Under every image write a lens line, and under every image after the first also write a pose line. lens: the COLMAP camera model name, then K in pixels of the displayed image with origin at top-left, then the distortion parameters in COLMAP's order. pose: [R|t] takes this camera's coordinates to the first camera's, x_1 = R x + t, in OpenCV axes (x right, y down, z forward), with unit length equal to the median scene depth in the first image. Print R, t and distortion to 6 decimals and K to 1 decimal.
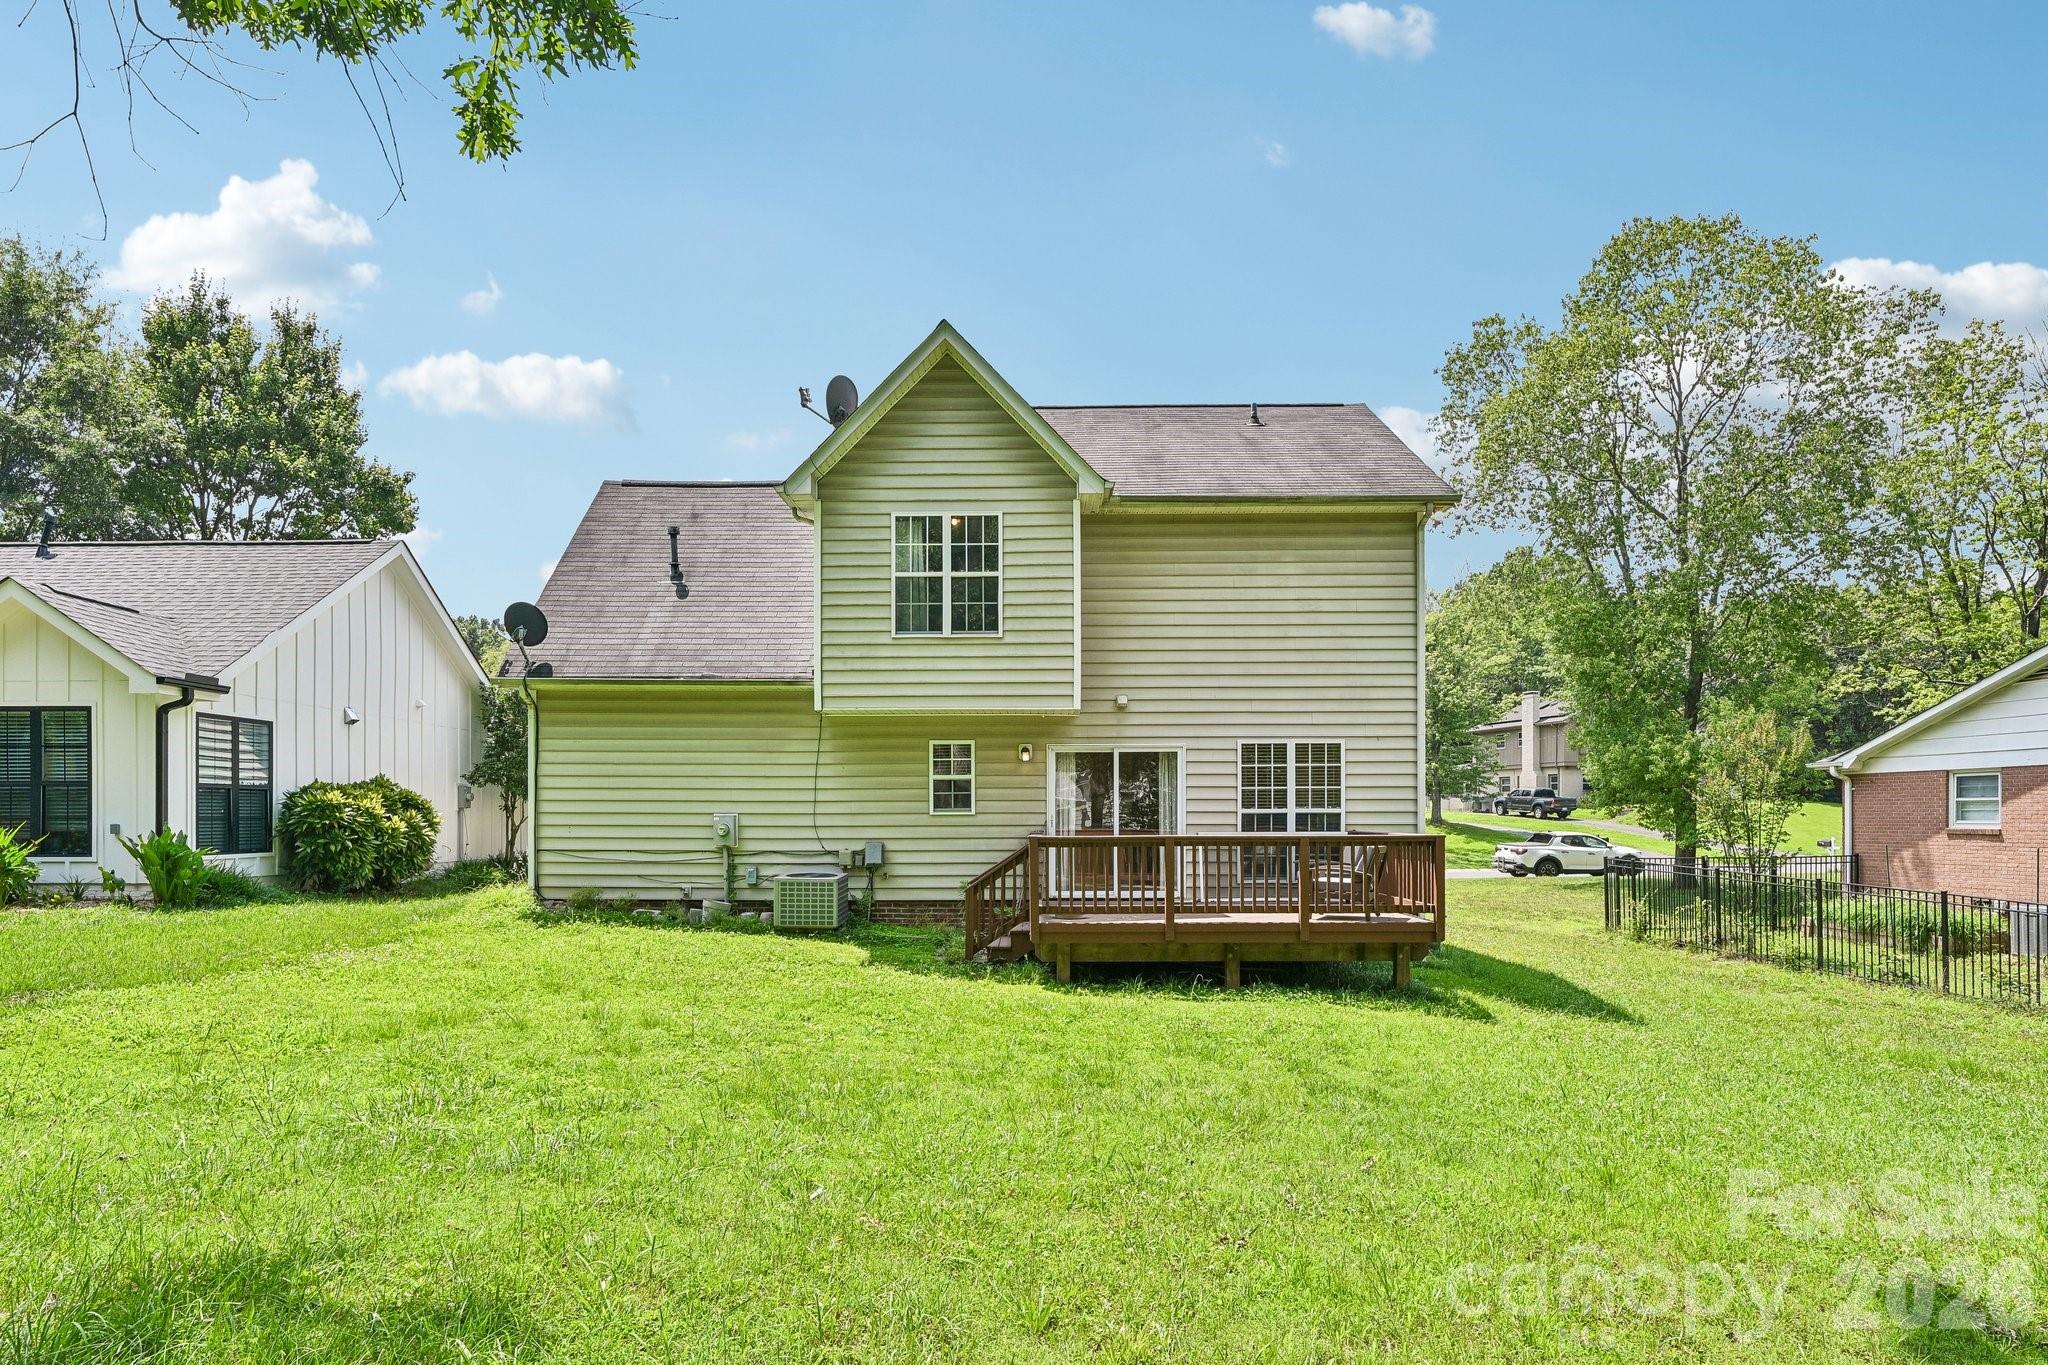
lens RADIAL K [[1092.2, 0, 1022.4], [0, 1092.2, 828.2], [0, 0, 1]] dist [-0.001076, 0.000012]
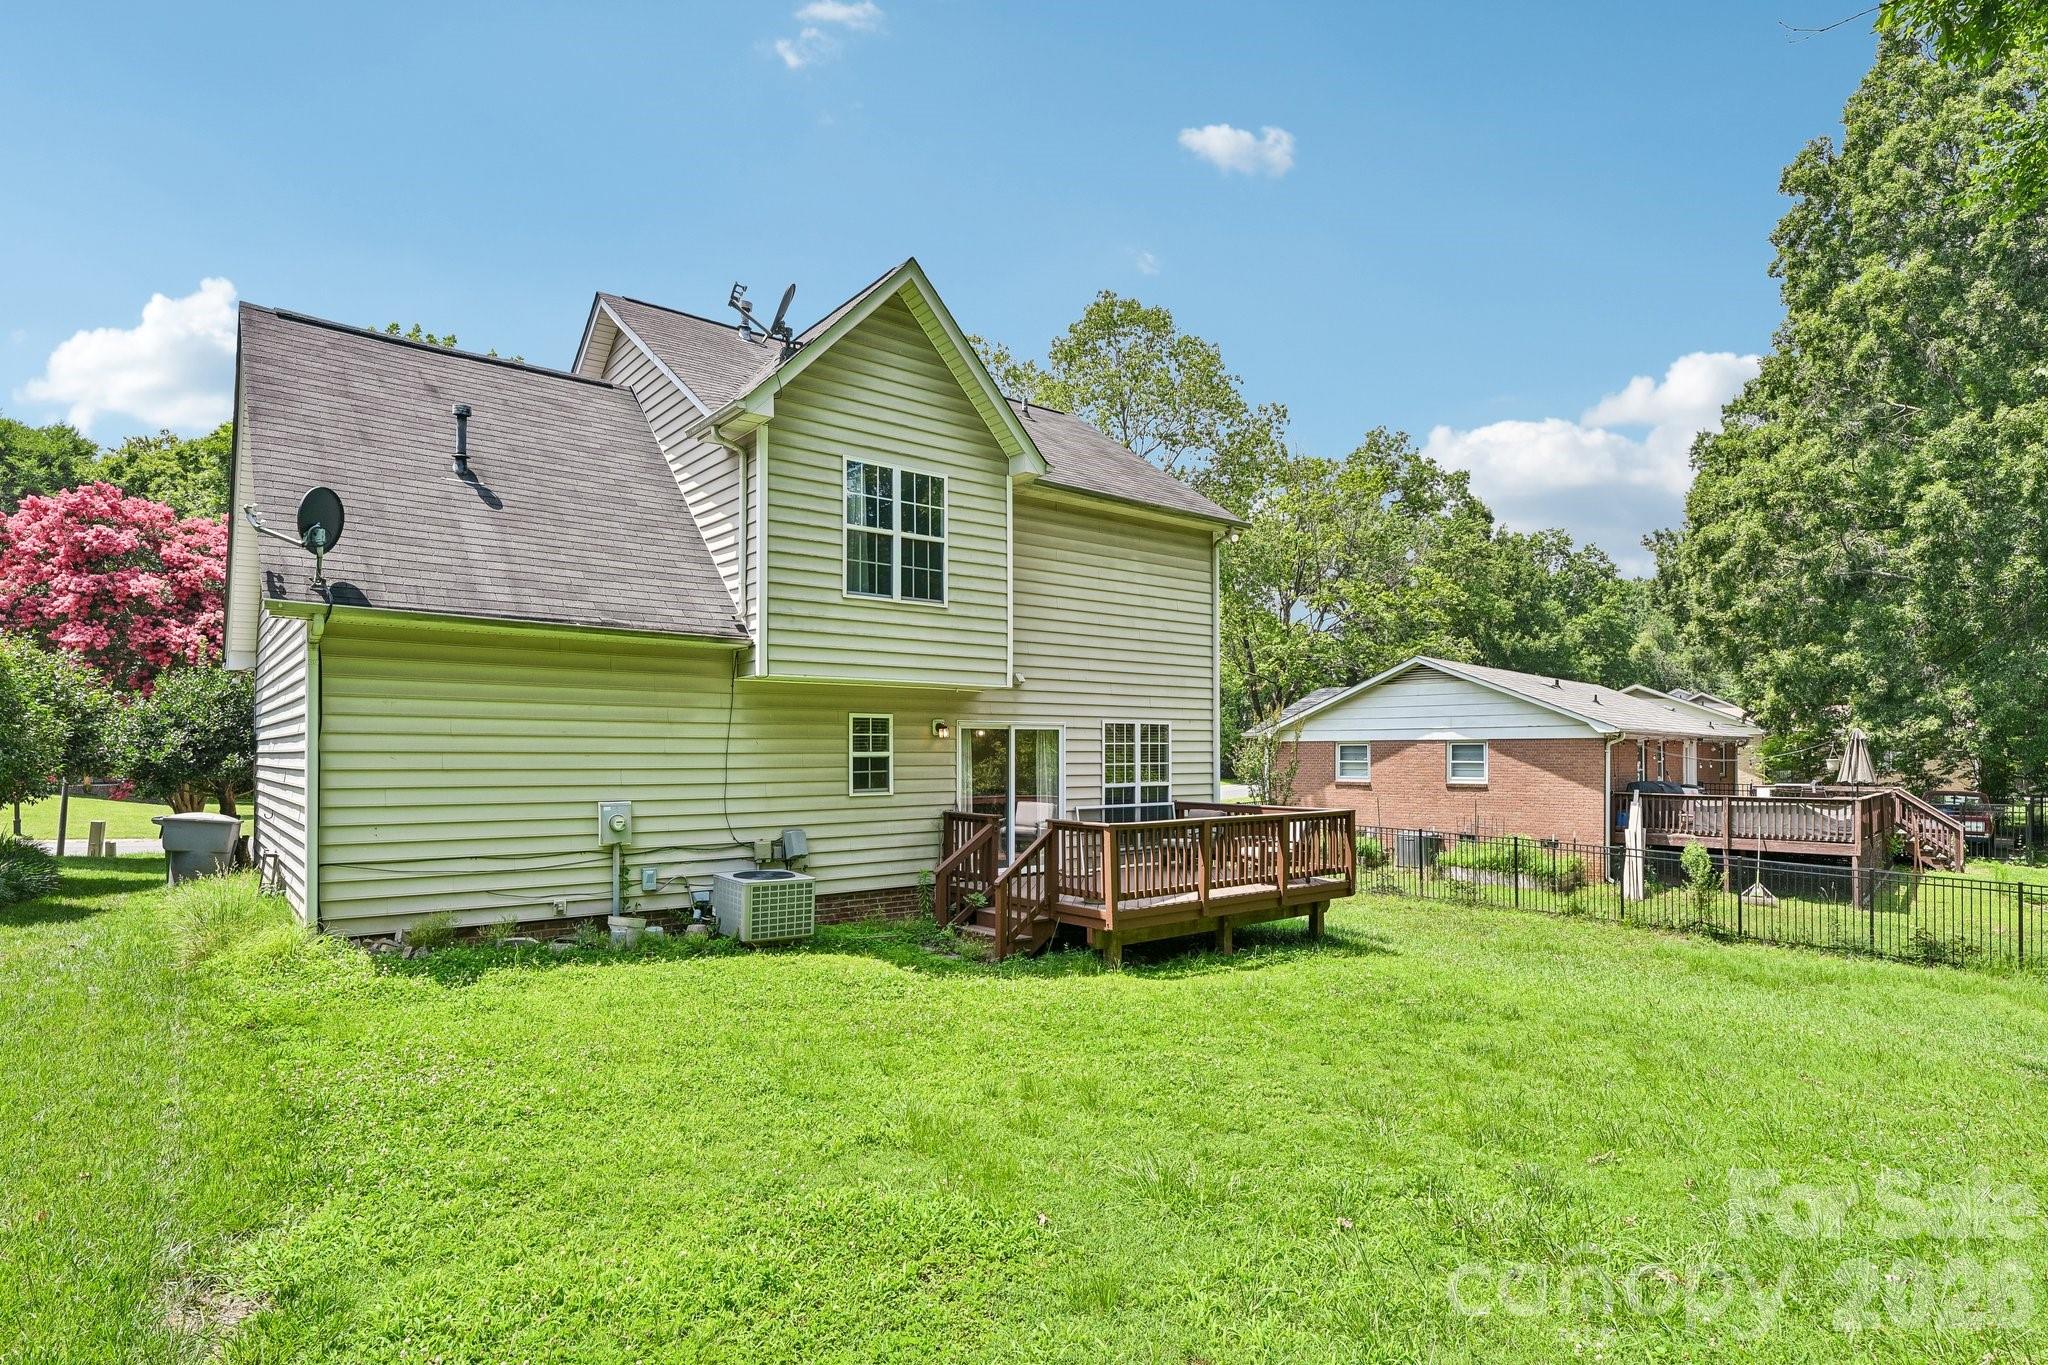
lens RADIAL K [[1061.2, 0, 1022.5], [0, 1061.2, 754.0], [0, 0, 1]] dist [0.000914, 0.000023]
pose [[0.771635, -0.000493, 0.636066, -0.530996], [0.007511, 0.999937, -0.008337, -0.038894], [-0.636022, 0.011210, 0.771590, 0.242215]]
